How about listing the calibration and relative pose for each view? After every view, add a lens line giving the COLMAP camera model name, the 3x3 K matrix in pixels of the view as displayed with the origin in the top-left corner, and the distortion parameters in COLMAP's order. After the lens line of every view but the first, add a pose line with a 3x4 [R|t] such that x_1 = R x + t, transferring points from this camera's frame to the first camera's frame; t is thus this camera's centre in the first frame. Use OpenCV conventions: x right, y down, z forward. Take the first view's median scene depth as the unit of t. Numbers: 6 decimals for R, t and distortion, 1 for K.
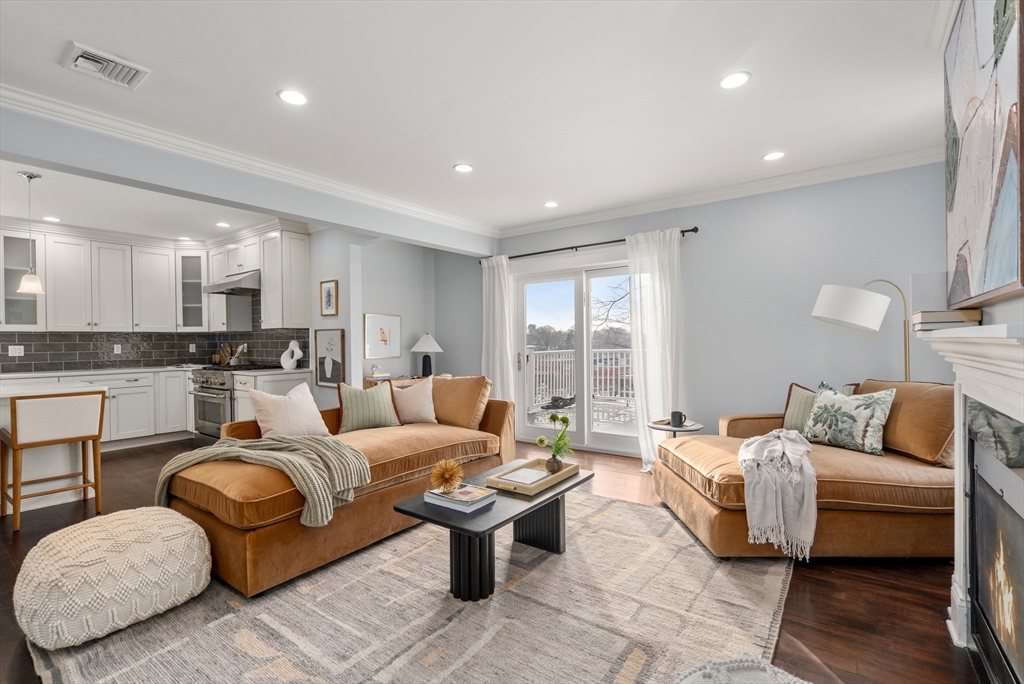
lens RADIAL K [[461.4, 0, 506.9], [0, 461.4, 346.8], [0, 0, 1]] dist [-0.000640, 0.000488]
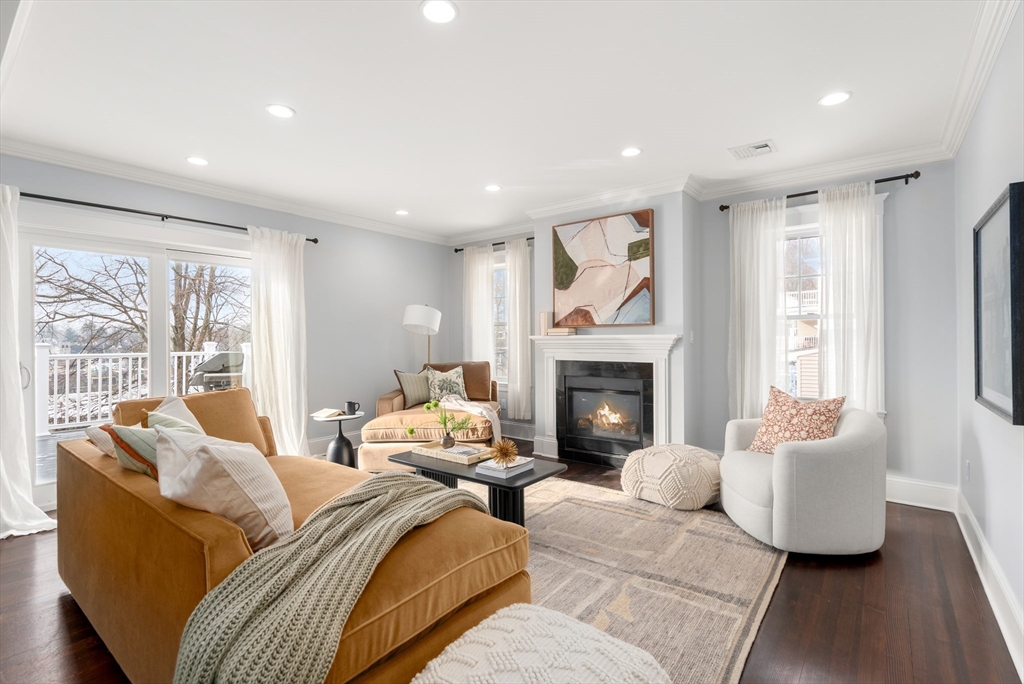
lens RADIAL K [[472.1, 0, 508.2], [0, 472.1, 342.0], [0, 0, 1]] dist [0.000201, 0.000455]
pose [[0.027273, 0.003113, 0.999623, -0.602423], [0.017727, 0.999836, -0.003597, 0.001752], [-0.999471, 0.017819, 0.027213, 0.430701]]
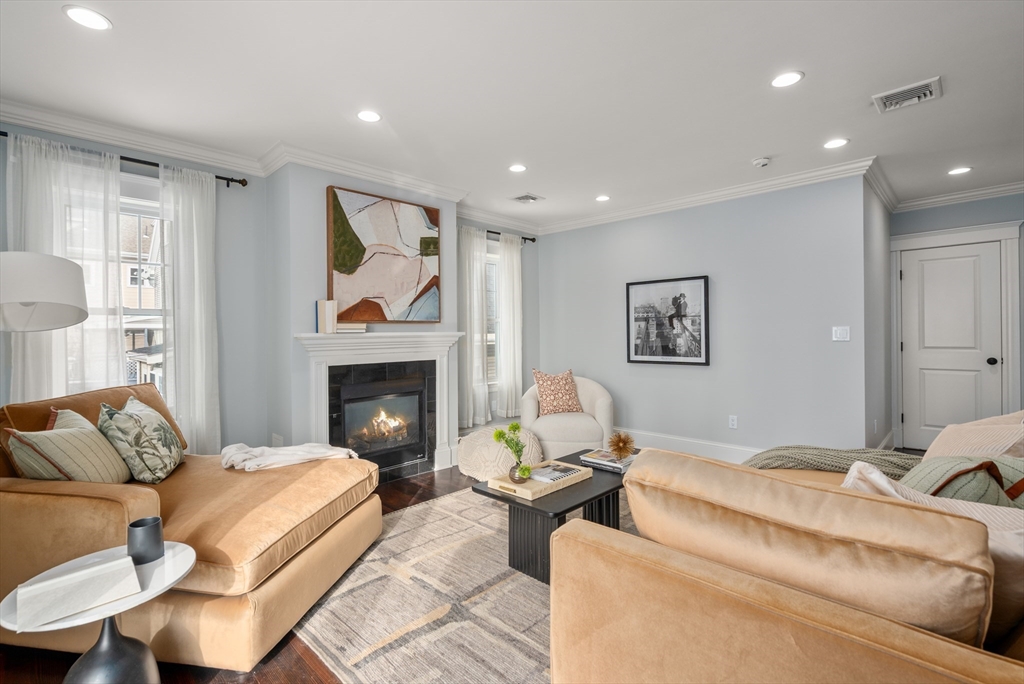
lens RADIAL K [[472.1, 0, 508.2], [0, 472.1, 342.0], [0, 0, 1]] dist [0.000201, 0.000455]
pose [[-0.991012, -0.007101, 0.133582, -0.001522], [0.000052, 0.998570, 0.053468, -0.037628], [-0.133771, 0.052994, -0.989594, 1.040923]]
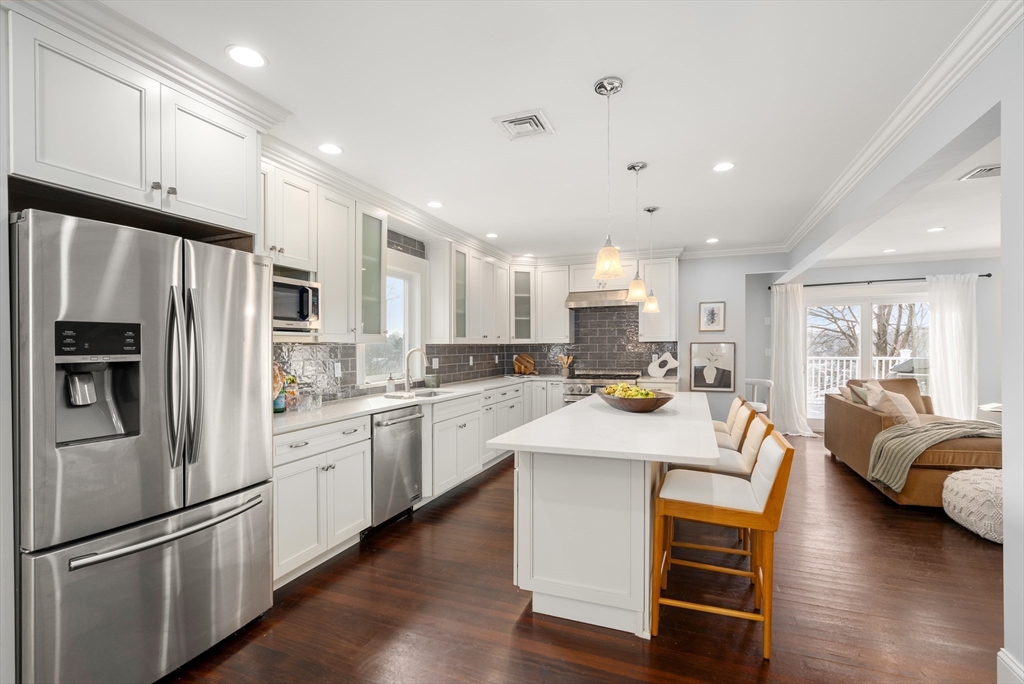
lens RADIAL K [[463.5, 0, 508.7], [0, 463.5, 351.1], [0, 0, 1]] dist [0.001599, 0.000403]
pose [[0.967371, -0.002025, 0.253357, -1.194154], [0.003572, 0.999978, -0.005647, -0.011429], [-0.253340, 0.006368, 0.967356, -0.019994]]
